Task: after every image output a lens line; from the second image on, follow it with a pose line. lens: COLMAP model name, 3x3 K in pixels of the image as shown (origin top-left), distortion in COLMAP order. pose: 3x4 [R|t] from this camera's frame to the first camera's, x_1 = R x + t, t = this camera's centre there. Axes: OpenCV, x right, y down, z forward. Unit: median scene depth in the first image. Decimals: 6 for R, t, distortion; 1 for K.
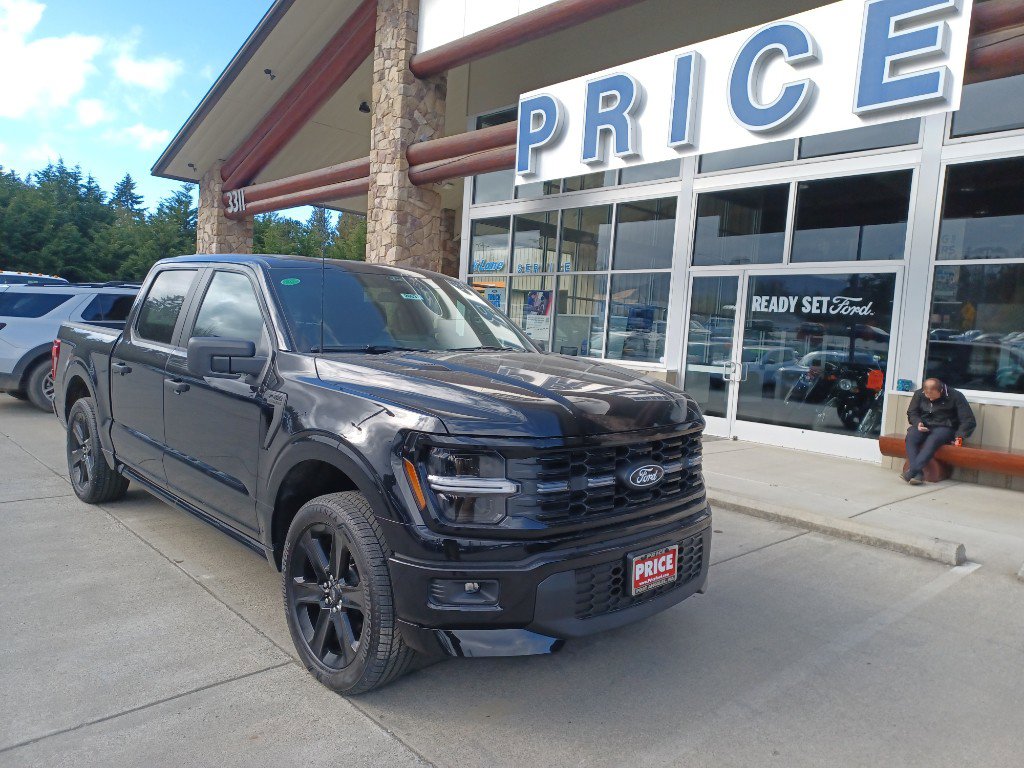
lens RADIAL K [[737.9, 0, 512.8], [0, 737.9, 386.8], [0, 0, 1]] dist [0.081456, -0.071287]
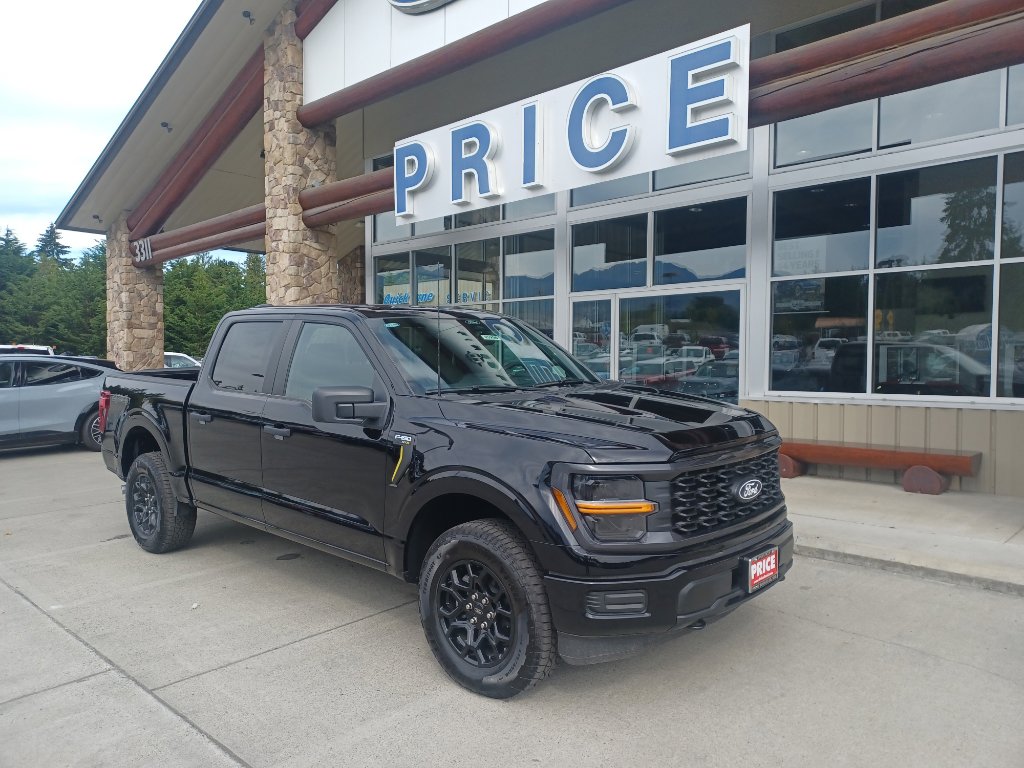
lens RADIAL K [[741.0, 0, 512.4], [0, 741.0, 386.0], [0, 0, 1]] dist [0.074226, -0.063184]
pose [[0.996091, -0.061657, 0.063261, 0.078706], [0.063988, 0.997319, -0.035506, 0.005243], [-0.060902, 0.039415, 0.997365, -0.057750]]
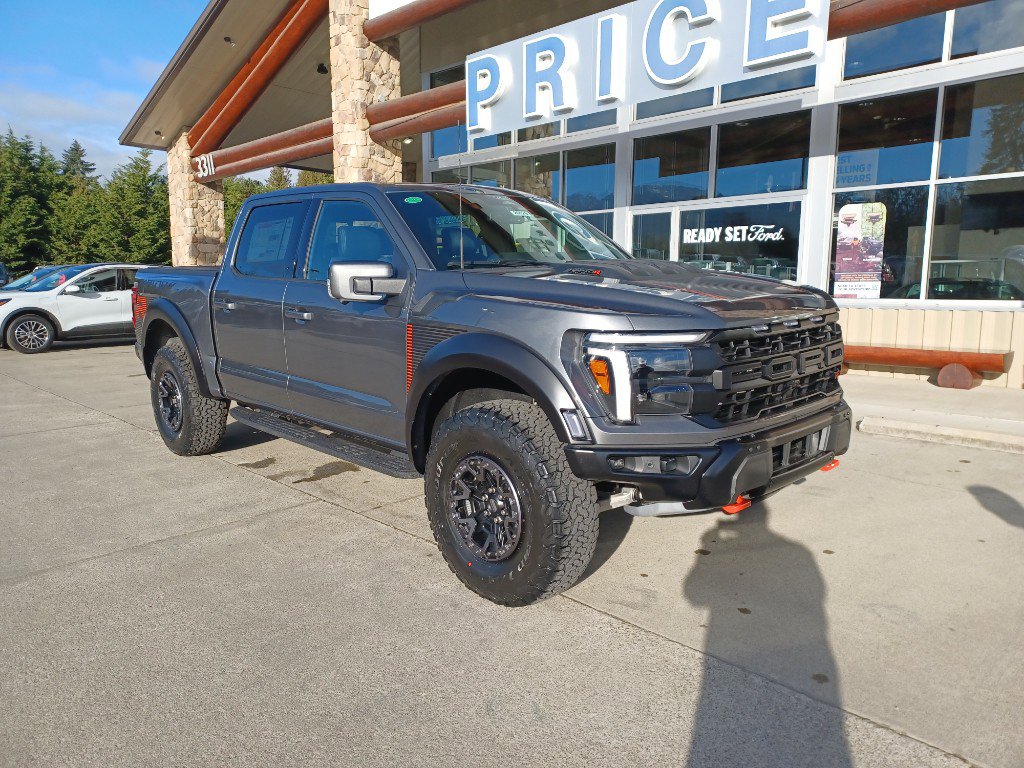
lens RADIAL K [[740.8, 0, 512.0], [0, 740.8, 384.0], [0, 0, 1]] dist [0.054267, -0.022545]
pose [[0.997732, -0.060064, 0.030395, 0.012194], [0.058098, 0.996391, 0.061884, 0.024761], [-0.034002, -0.059978, 0.997620, -0.121750]]
